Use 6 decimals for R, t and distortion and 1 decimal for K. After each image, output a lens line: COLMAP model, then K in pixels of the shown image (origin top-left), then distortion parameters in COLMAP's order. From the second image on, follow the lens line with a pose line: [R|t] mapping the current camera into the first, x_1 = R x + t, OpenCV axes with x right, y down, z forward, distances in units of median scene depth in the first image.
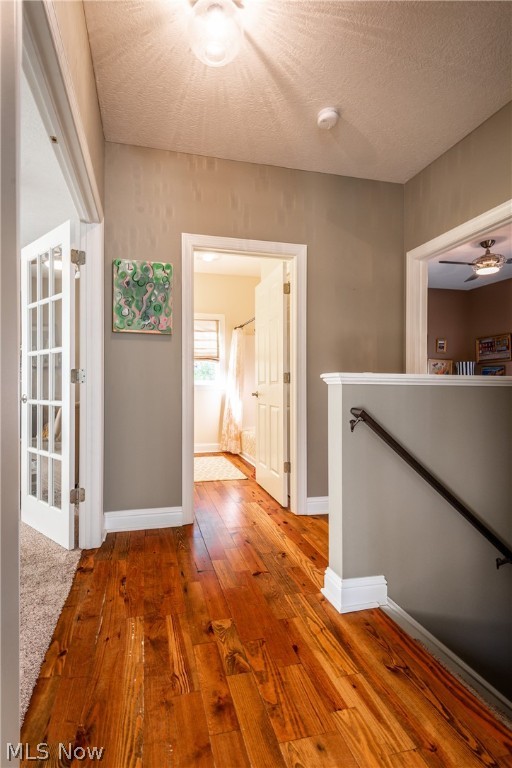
lens RADIAL K [[349.1, 0, 226.8], [0, 349.1, 387.9], [0, 0, 1]] dist [0.006962, -0.004719]
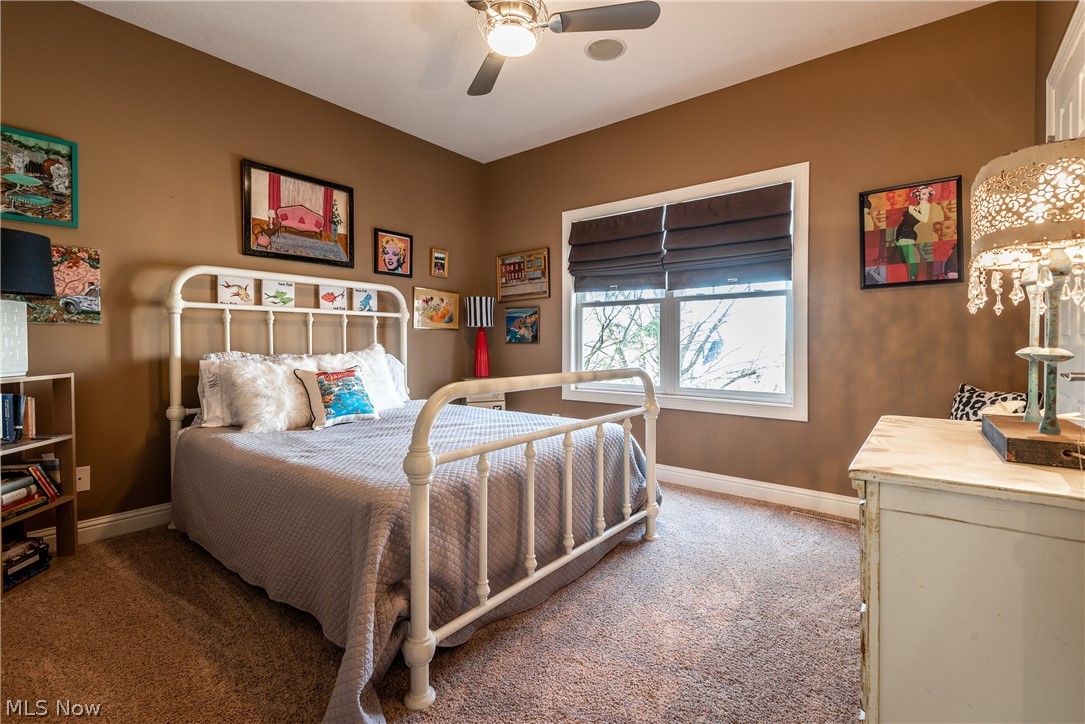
lens RADIAL K [[493.2, 0, 540.5], [0, 493.2, 356.3], [0, 0, 1]] dist [0.006962, -0.004719]
pose [[0.772247, -0.009117, 0.635257, 0.285367], [0.001407, 0.999919, 0.012640, 0.004176], [-0.635320, -0.008868, 0.772198, 0.375636]]
